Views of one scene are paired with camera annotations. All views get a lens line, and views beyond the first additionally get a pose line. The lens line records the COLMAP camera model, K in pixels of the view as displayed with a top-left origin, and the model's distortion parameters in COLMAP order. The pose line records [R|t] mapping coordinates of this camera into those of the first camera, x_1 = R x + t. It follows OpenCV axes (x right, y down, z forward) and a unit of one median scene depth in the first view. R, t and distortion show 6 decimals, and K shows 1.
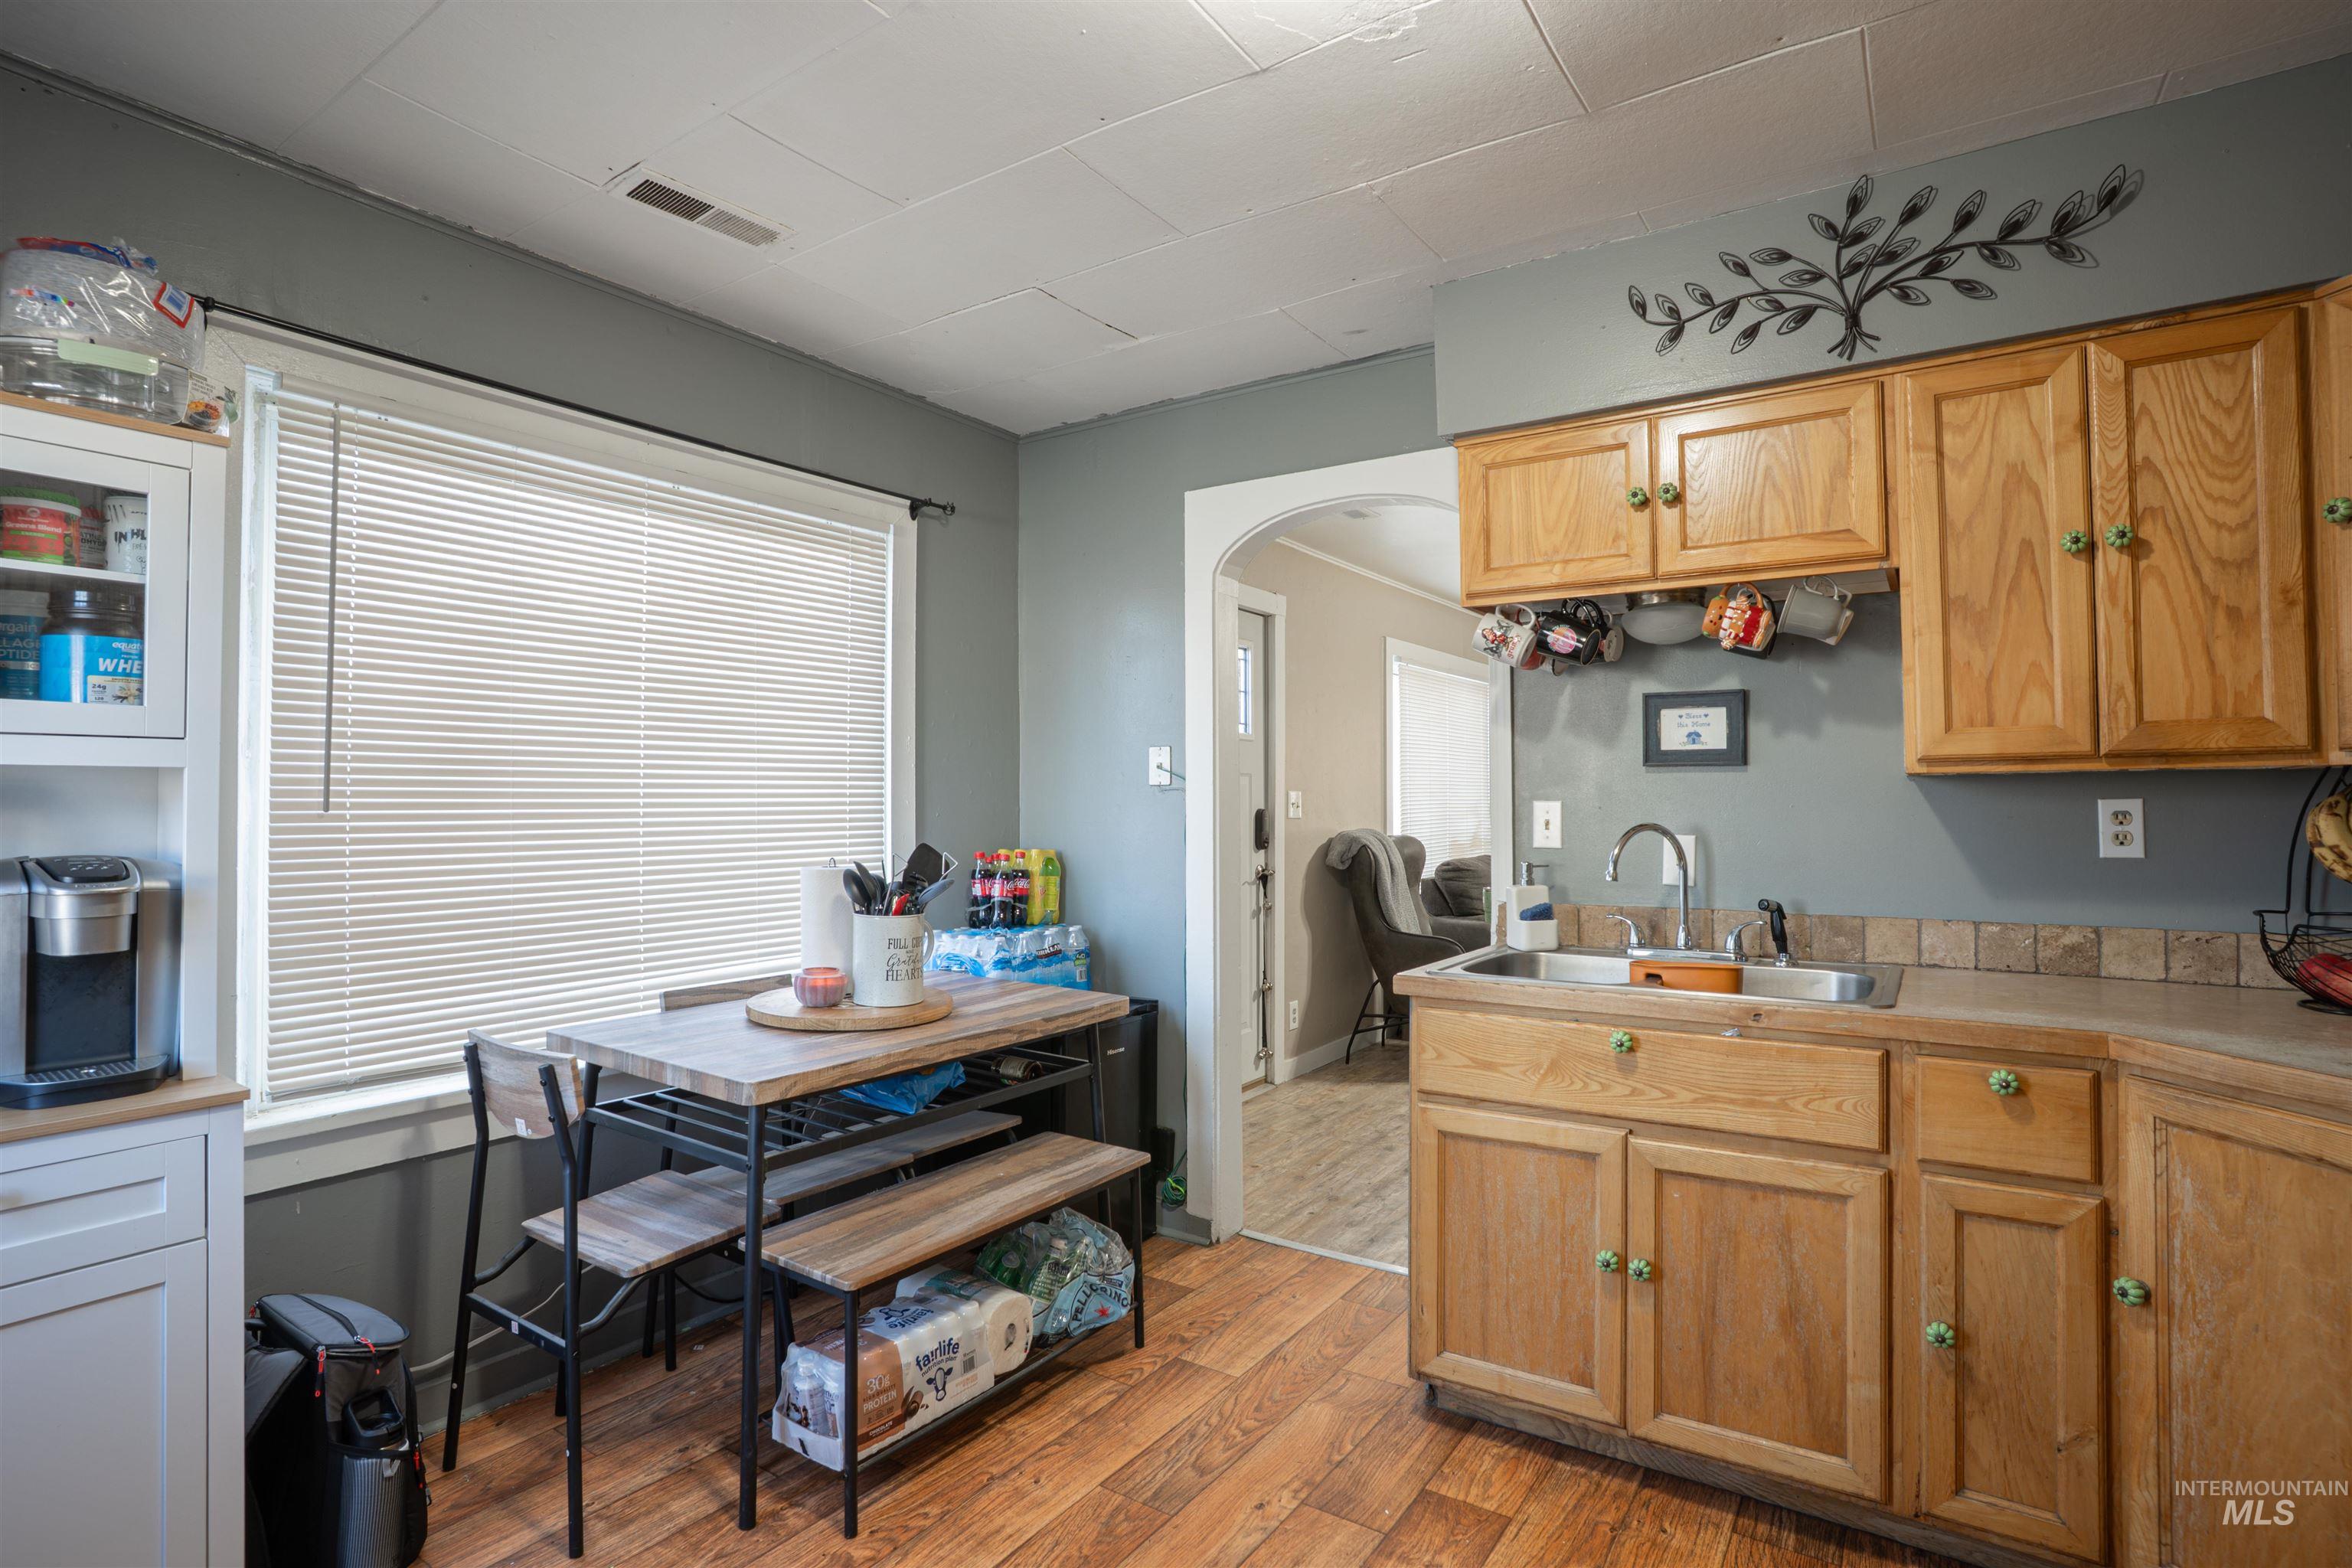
lens RADIAL K [[1185.3, 0, 1176.0], [0, 1185.3, 784.0], [0, 0, 1]] dist [-0.049169, 0.039029]
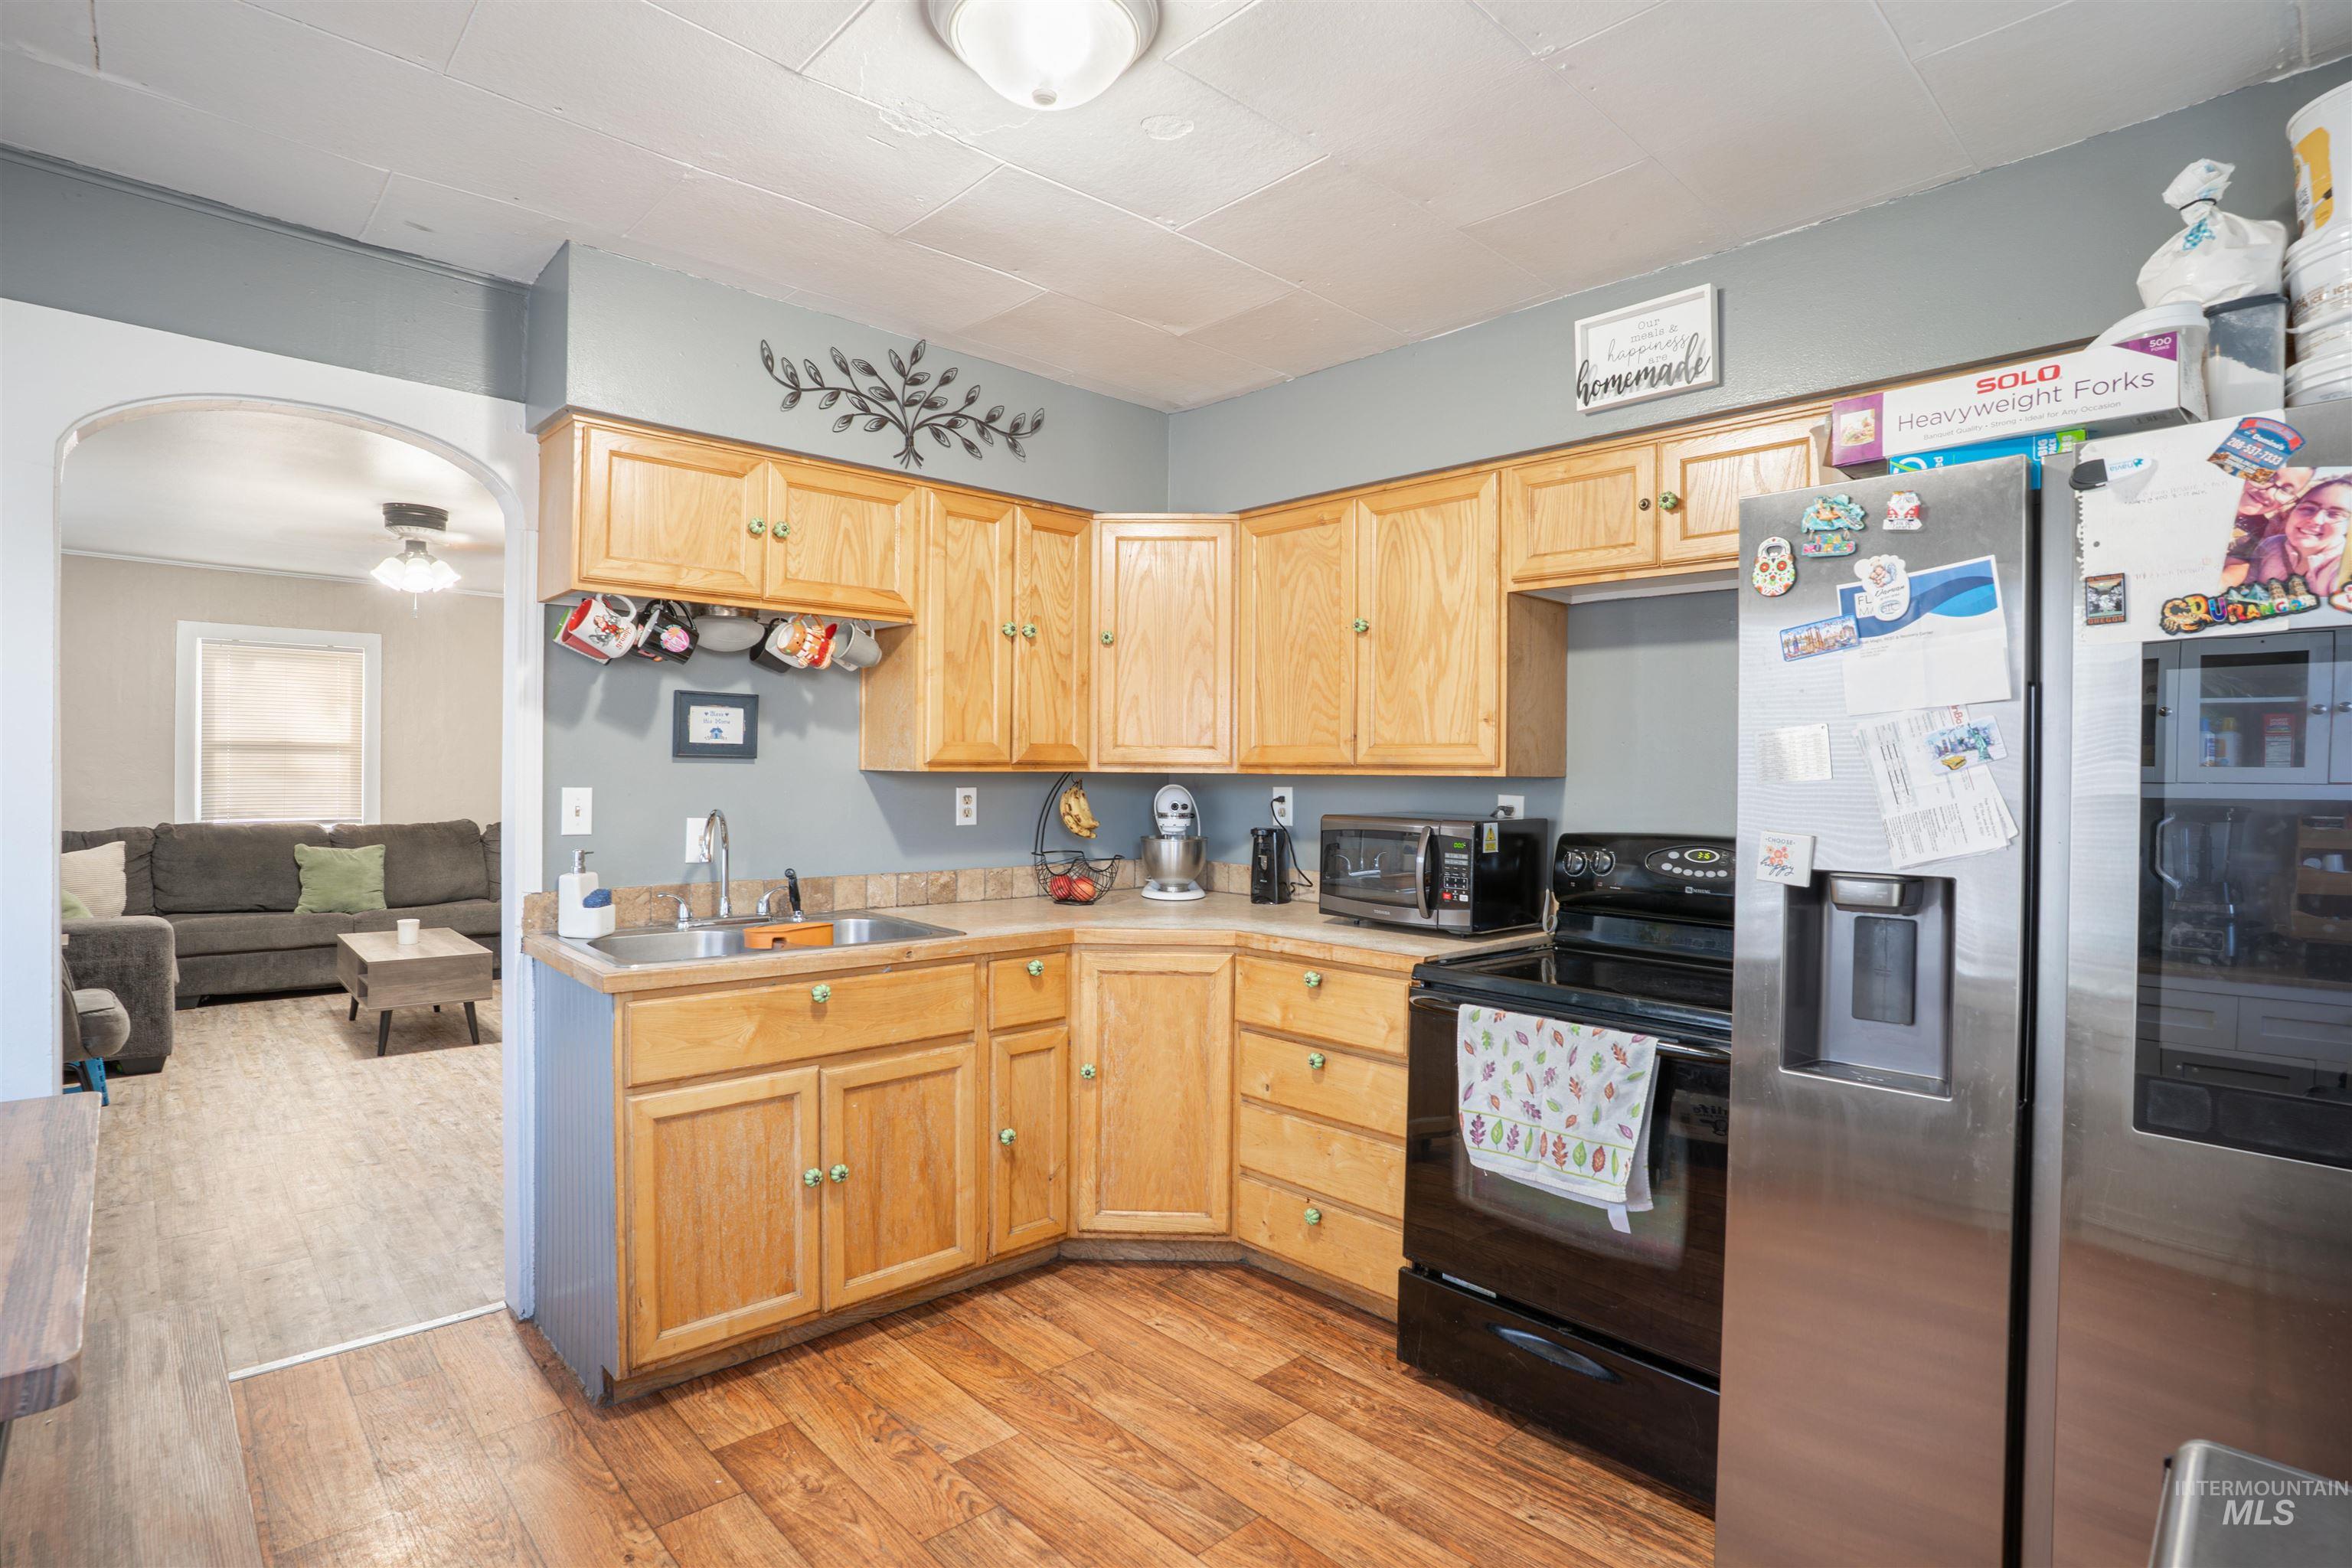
lens RADIAL K [[1210.3, 0, 1176.0], [0, 1210.3, 784.0], [0, 0, 1]] dist [-0.001604, 0.000157]
pose [[0.245335, -0.007163, 0.969412, -0.719753], [-0.030584, 0.999418, 0.015125, -0.025840], [-0.968956, -0.033359, 0.244973, 0.338025]]
